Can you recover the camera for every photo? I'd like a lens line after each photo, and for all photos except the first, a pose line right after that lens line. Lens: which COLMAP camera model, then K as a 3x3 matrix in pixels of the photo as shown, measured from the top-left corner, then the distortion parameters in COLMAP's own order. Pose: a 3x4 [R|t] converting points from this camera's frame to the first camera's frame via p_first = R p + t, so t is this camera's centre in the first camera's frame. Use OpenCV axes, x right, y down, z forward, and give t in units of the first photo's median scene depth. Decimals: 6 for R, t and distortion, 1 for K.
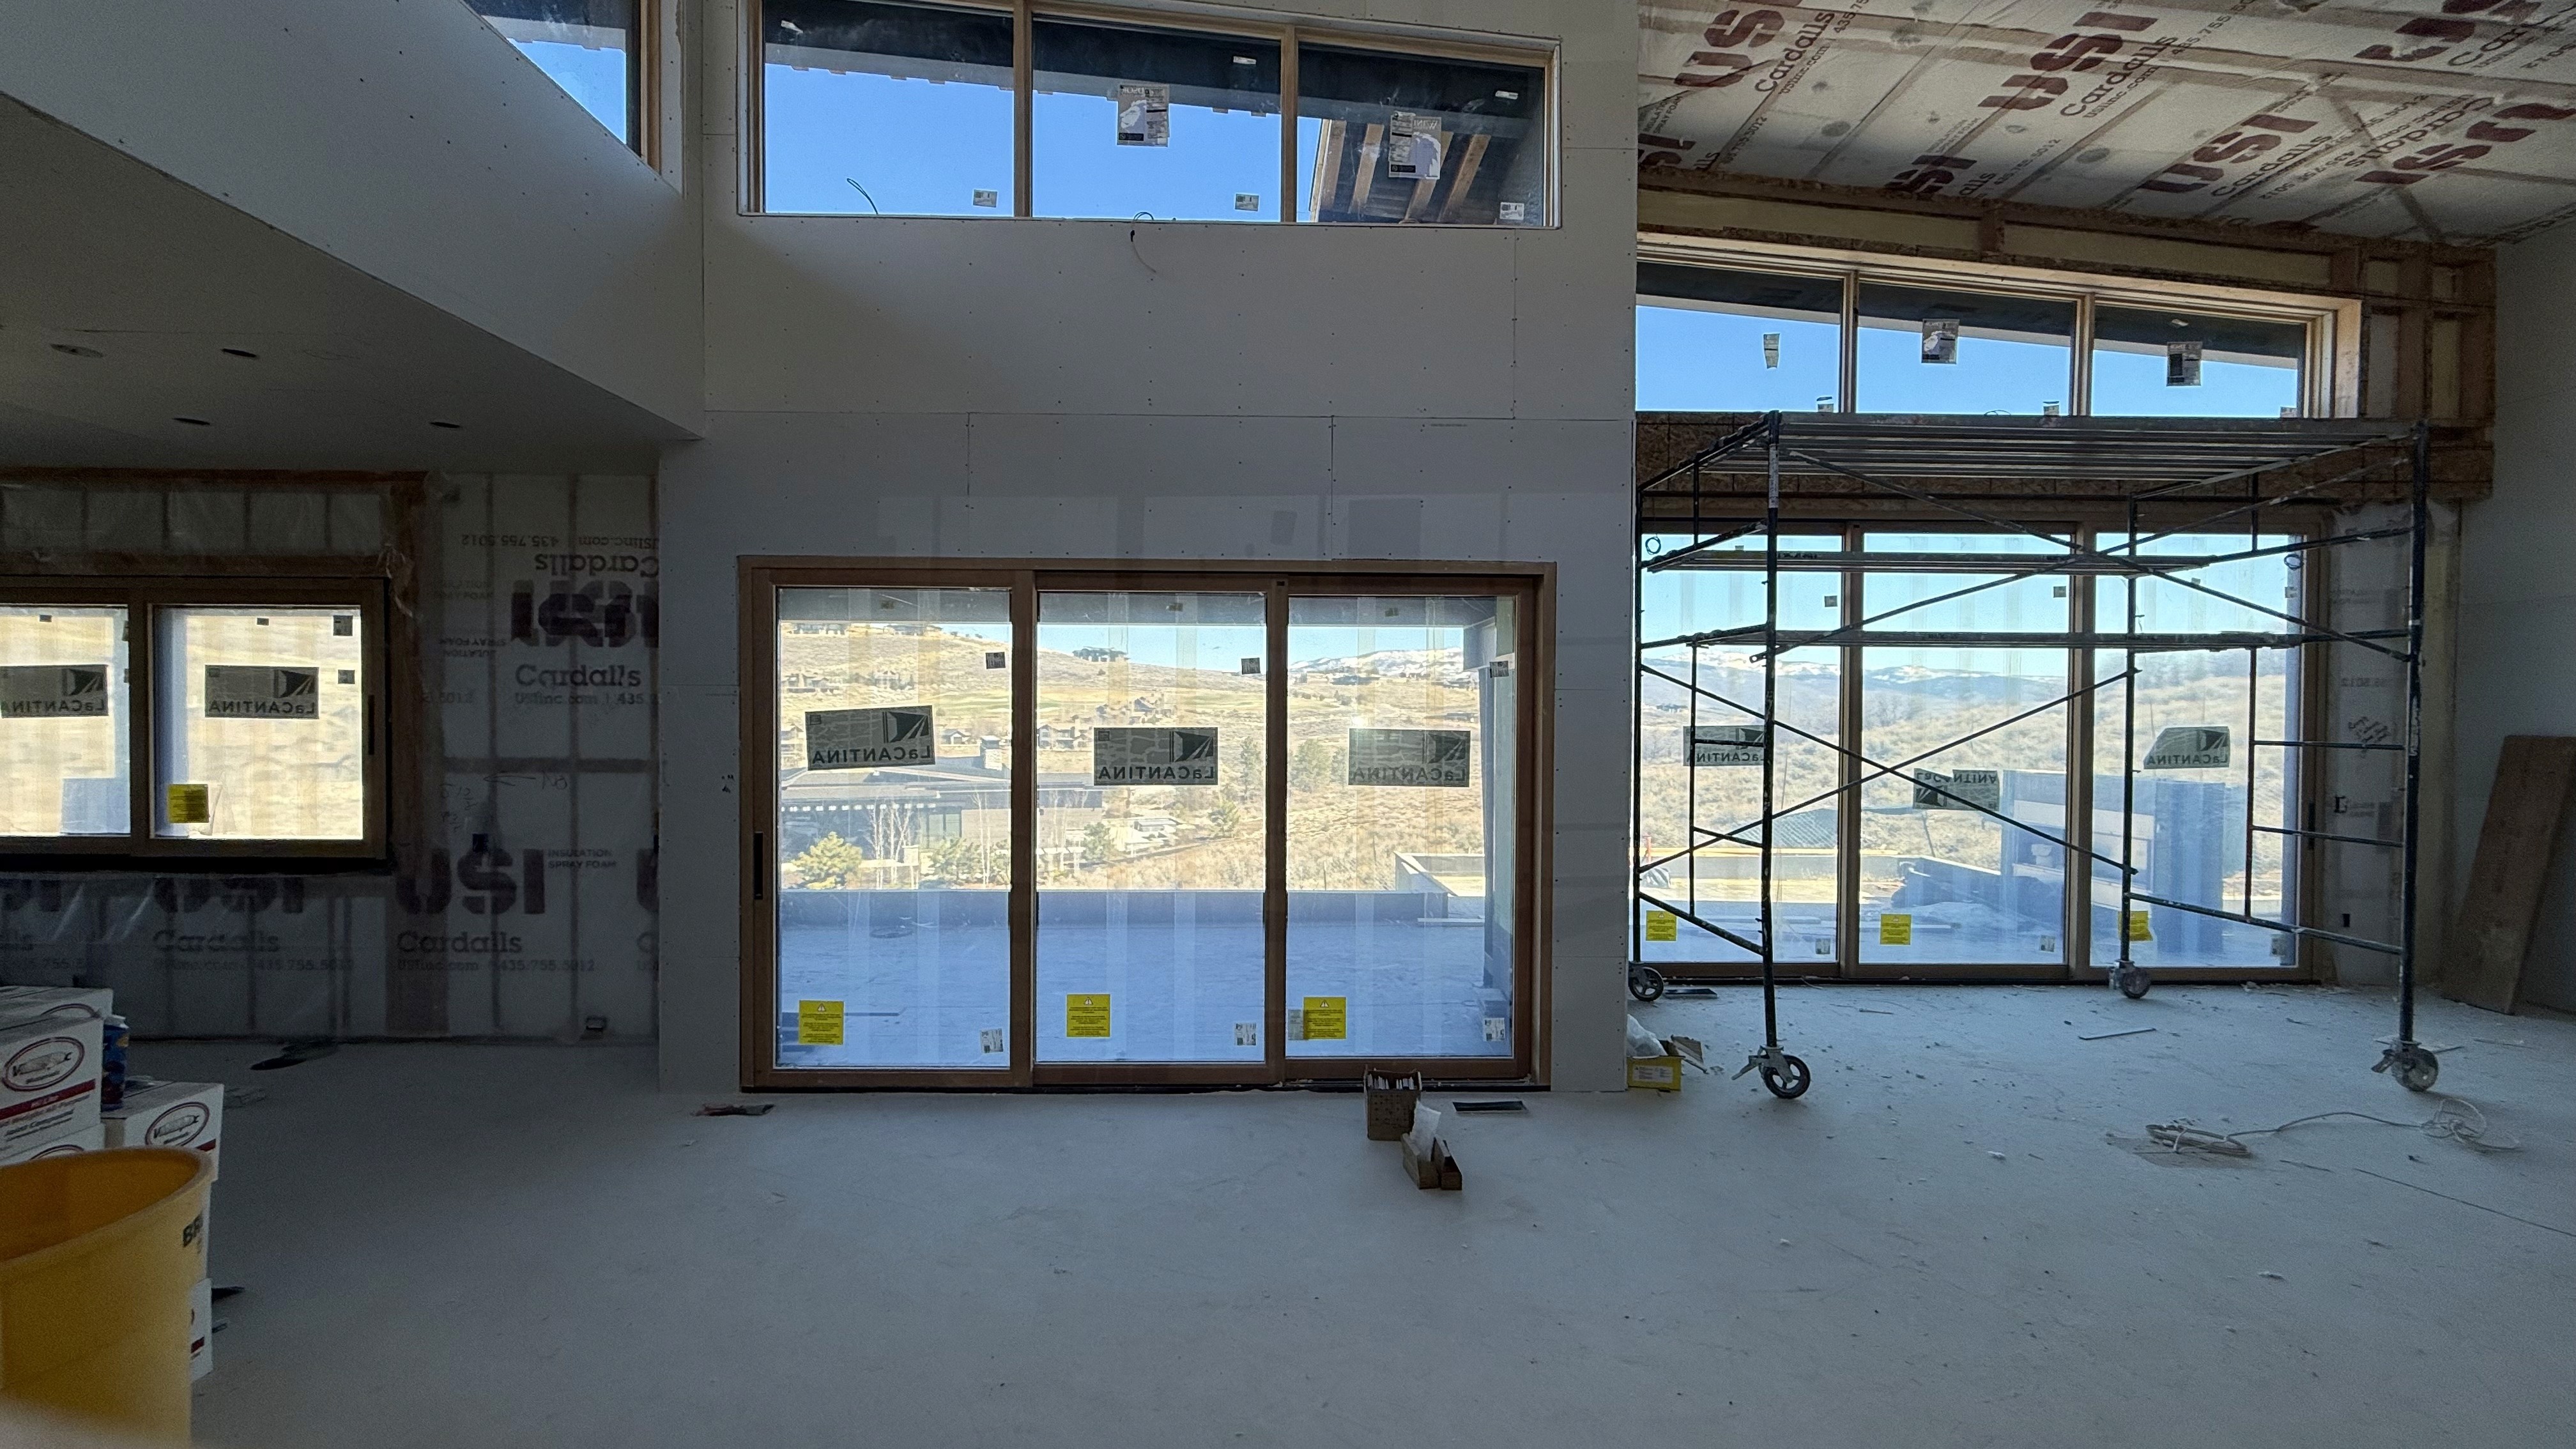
lens RADIAL K [[962.0, 0, 1289.5], [0, 962.0, 721.5], [0, 0, 1]] dist [-0.000907, 0.000565]
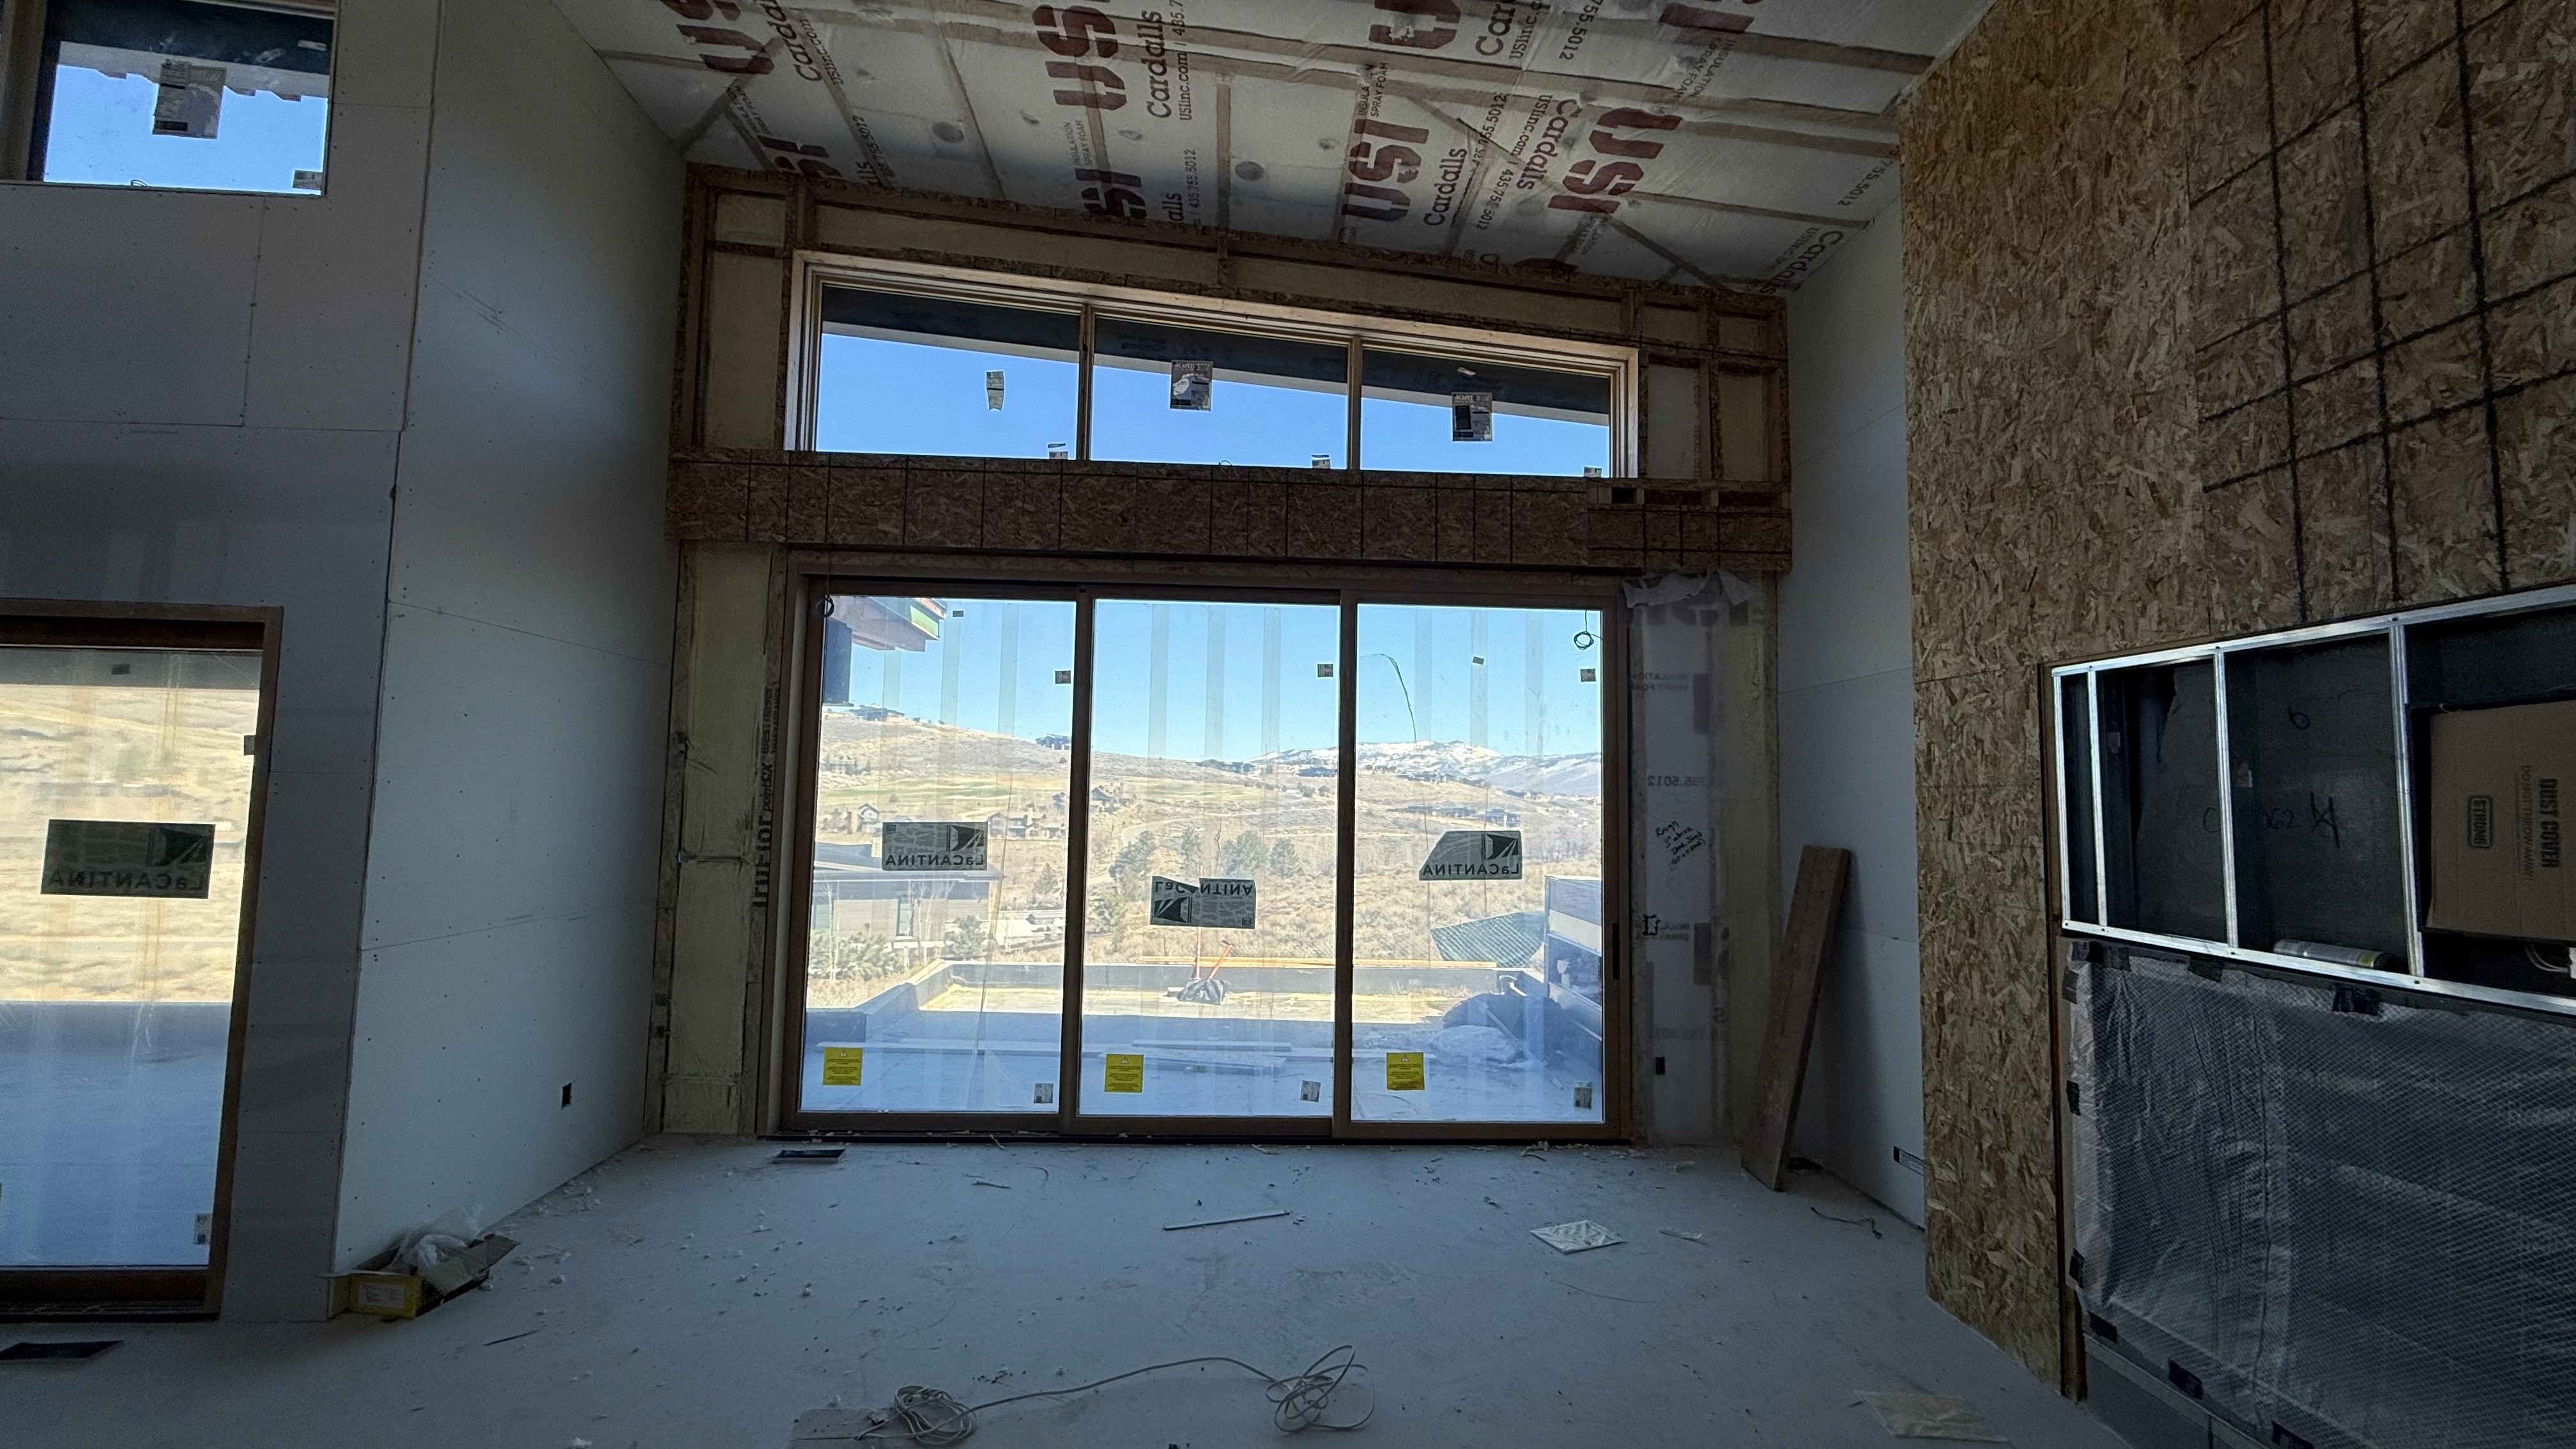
lens RADIAL K [[962.0, 0, 1284.1], [0, 962.0, 731.2], [0, 0, 1]] dist [-0.000907, 0.000565]
pose [[0.999578, 0.015411, 0.024638, 0.747189], [-0.013273, 0.996317, -0.084709, -0.007641], [-0.025853, 0.084346, 0.996101, 0.151631]]
